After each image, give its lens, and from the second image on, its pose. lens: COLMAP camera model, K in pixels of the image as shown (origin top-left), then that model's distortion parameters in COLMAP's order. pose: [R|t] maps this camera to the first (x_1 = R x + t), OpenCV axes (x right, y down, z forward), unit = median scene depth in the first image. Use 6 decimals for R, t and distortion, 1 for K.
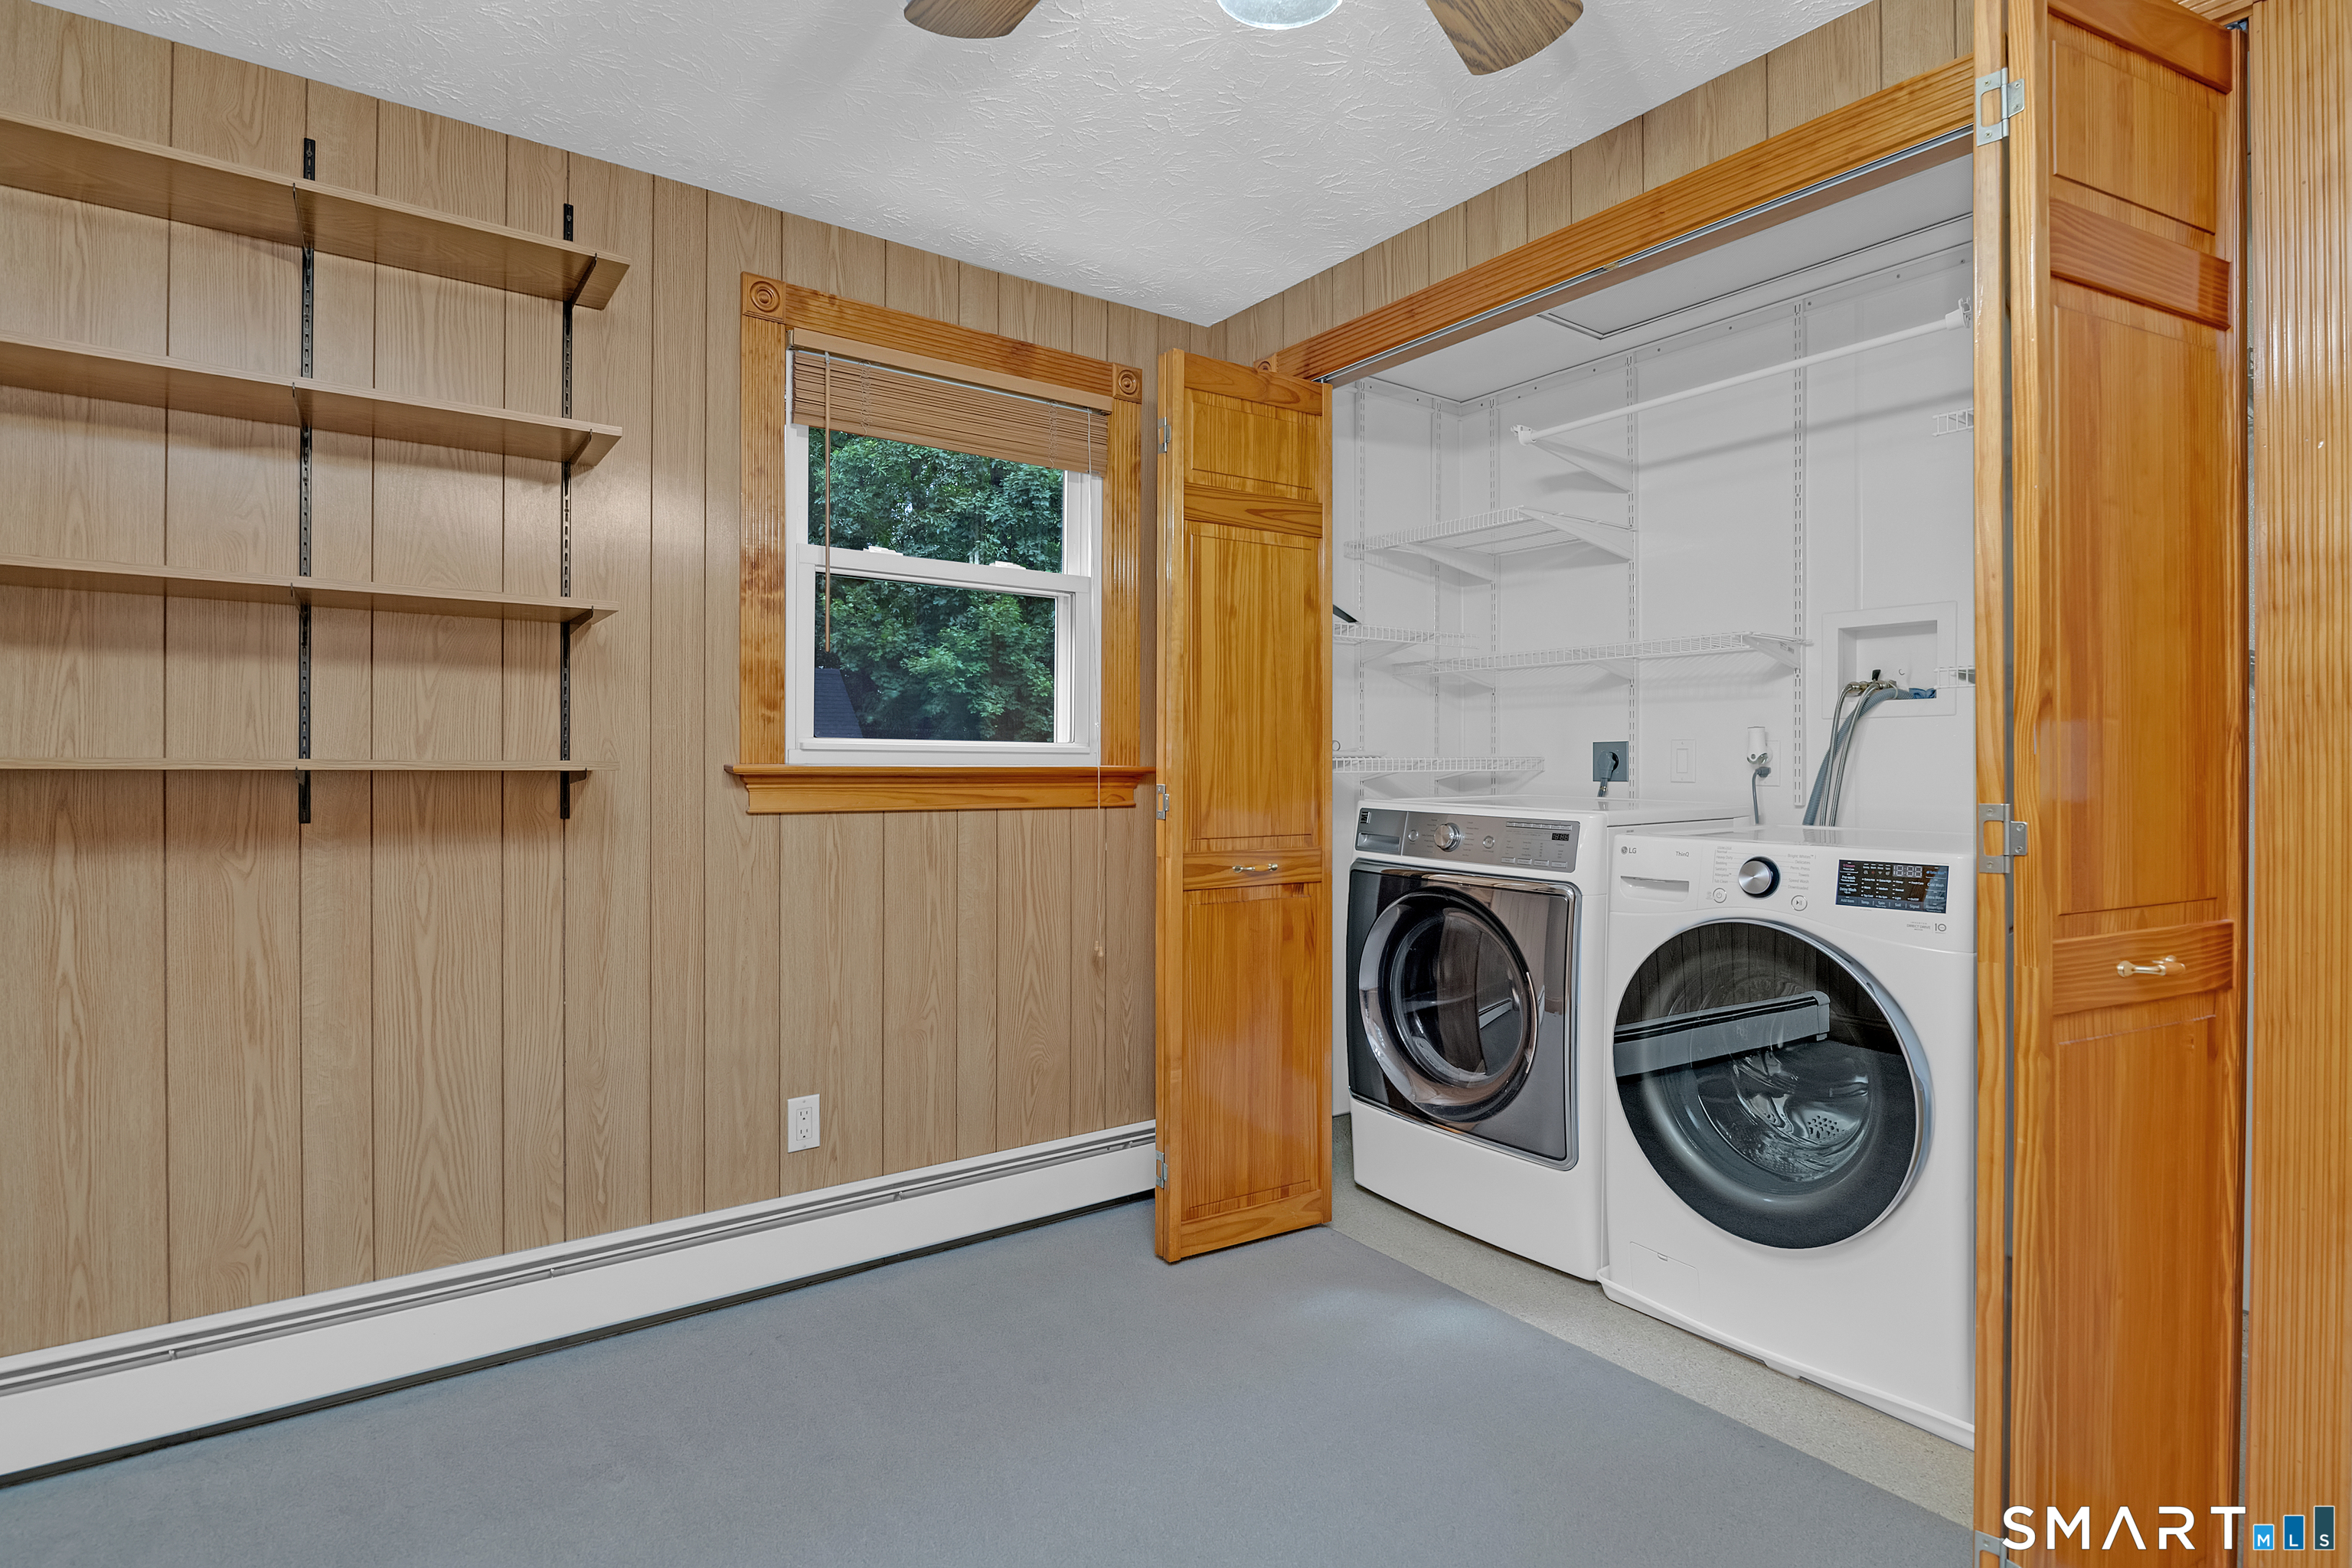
lens RADIAL K [[1149.7, 0, 1180.5], [0, 1149.7, 769.9], [0, 0, 1]] dist [-0.013716, -0.000254]
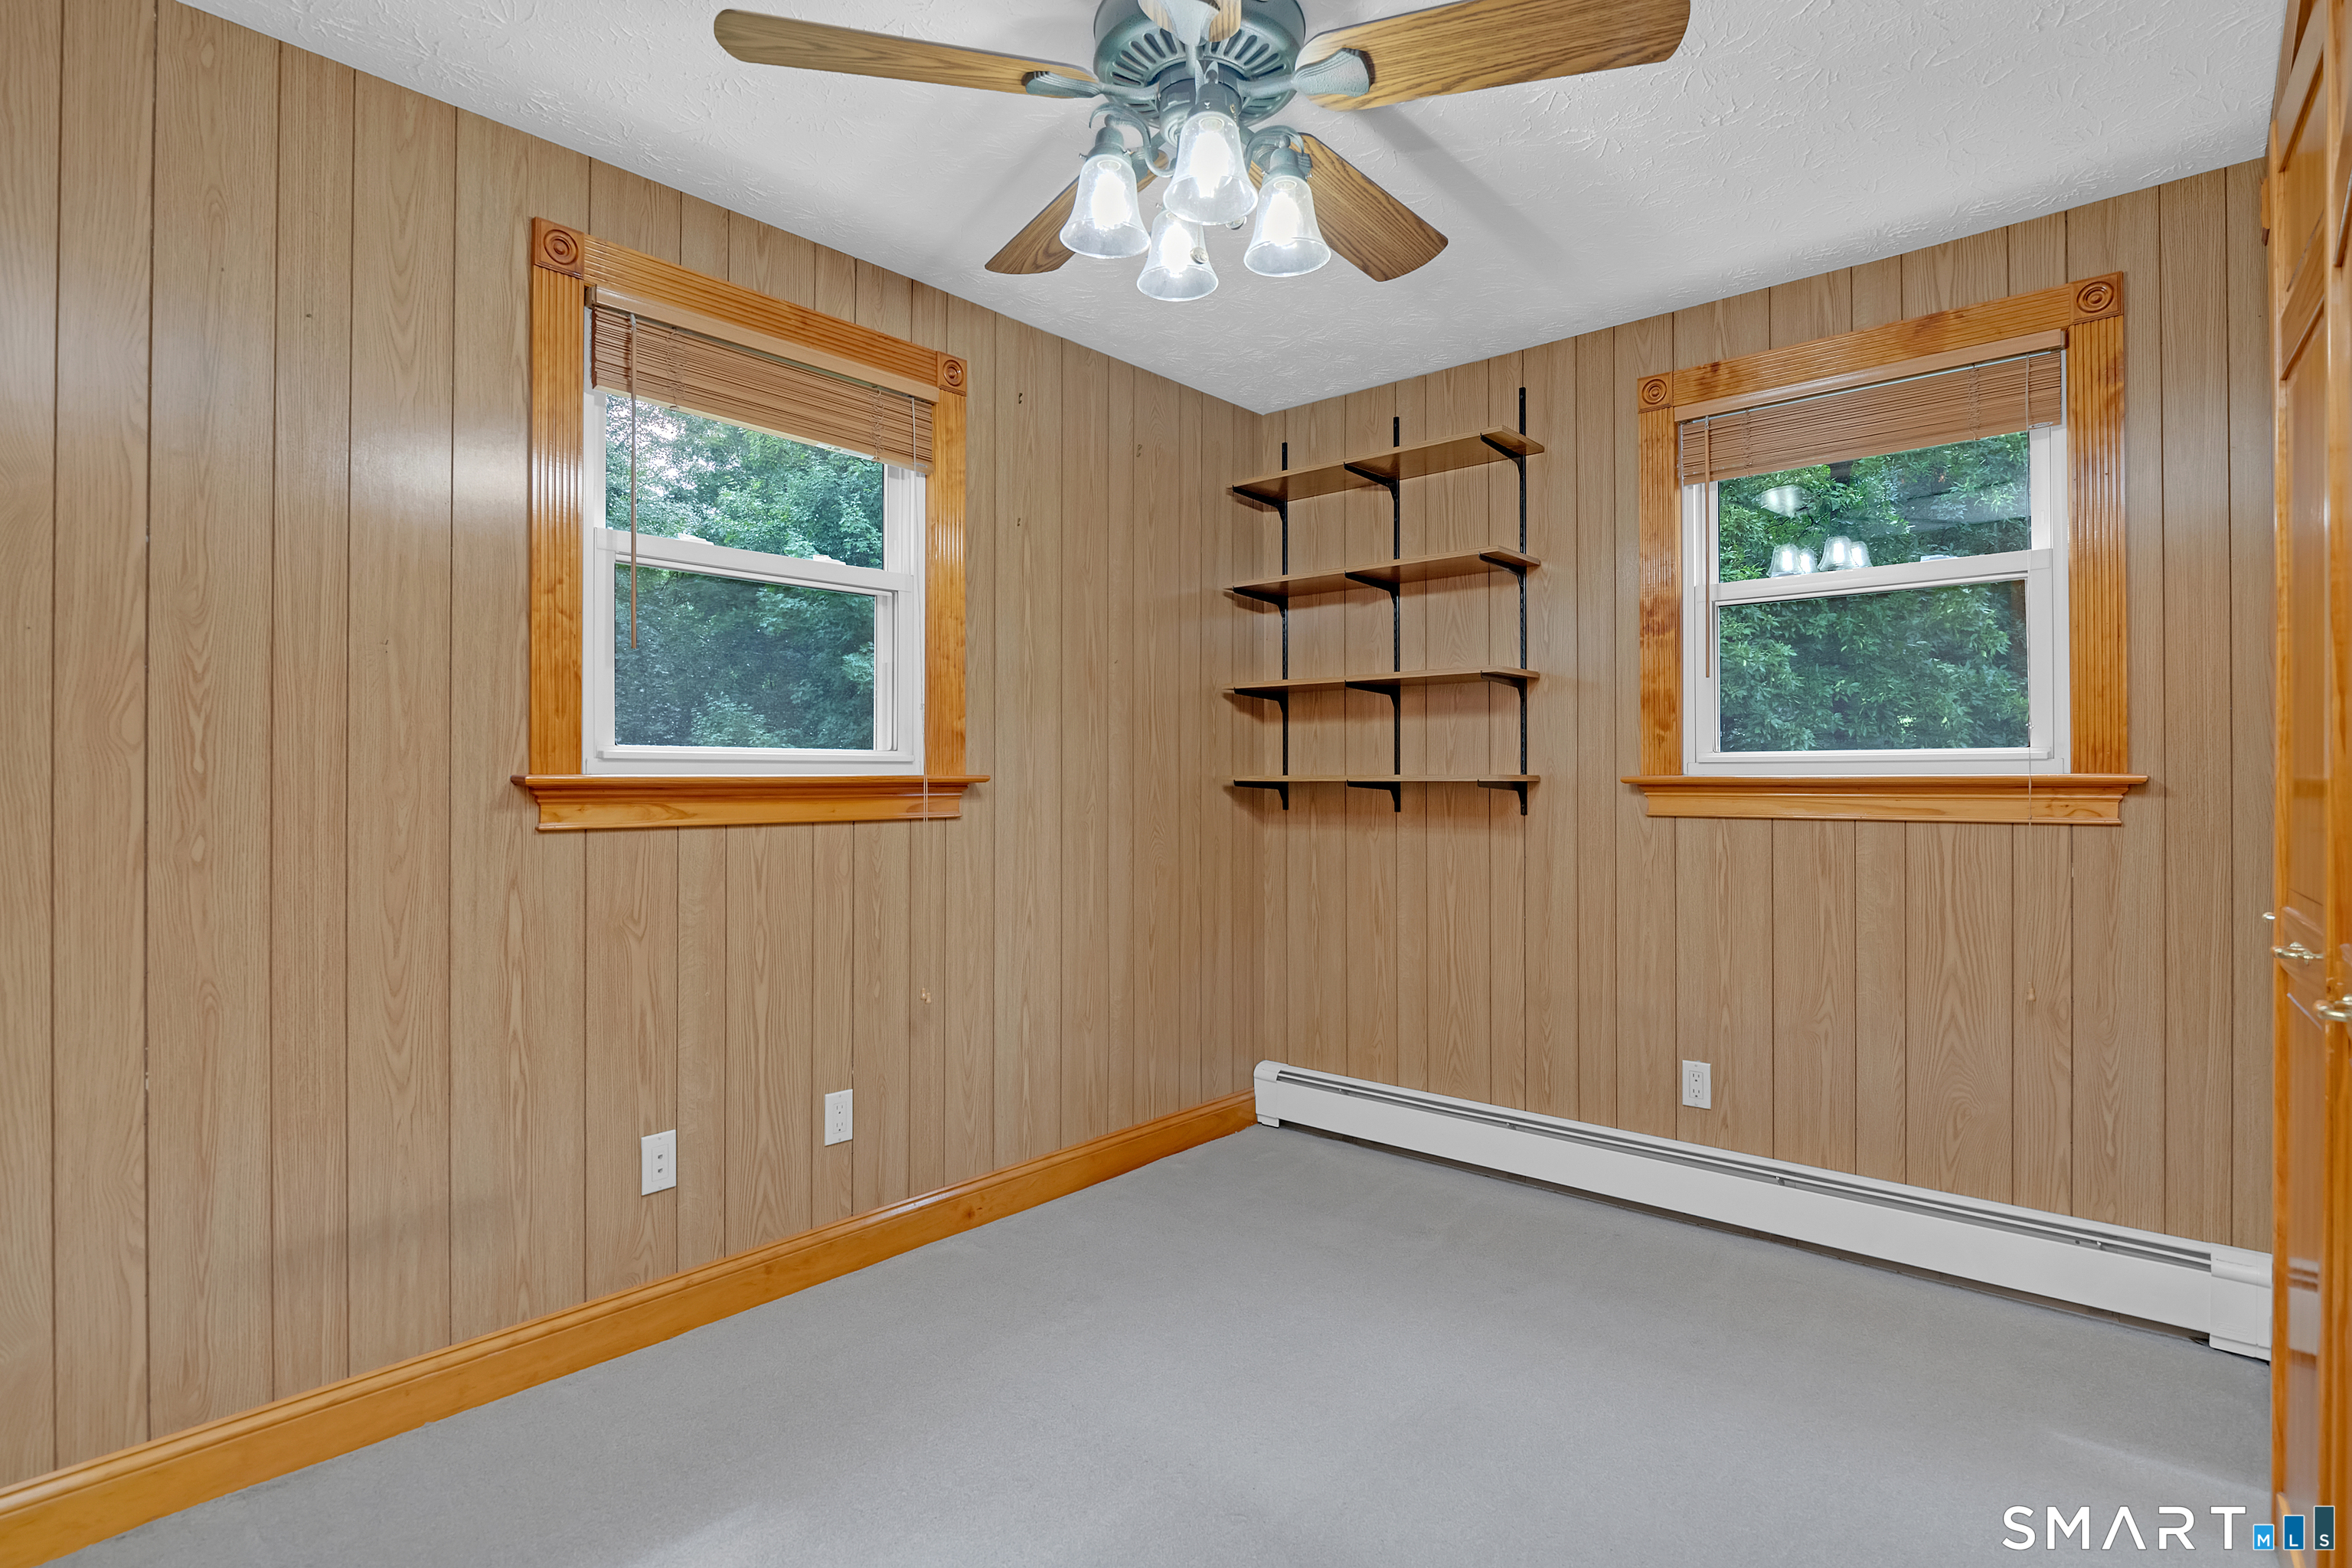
lens RADIAL K [[1149.7, 0, 1180.5], [0, 1149.7, 769.9], [0, 0, 1]] dist [-0.013716, -0.000254]
pose [[0.226683, -0.010032, -0.973917, 0.705073], [0.003721, 0.999949, -0.009434, -0.001609], [0.973962, -0.001486, 0.226709, 0.234446]]
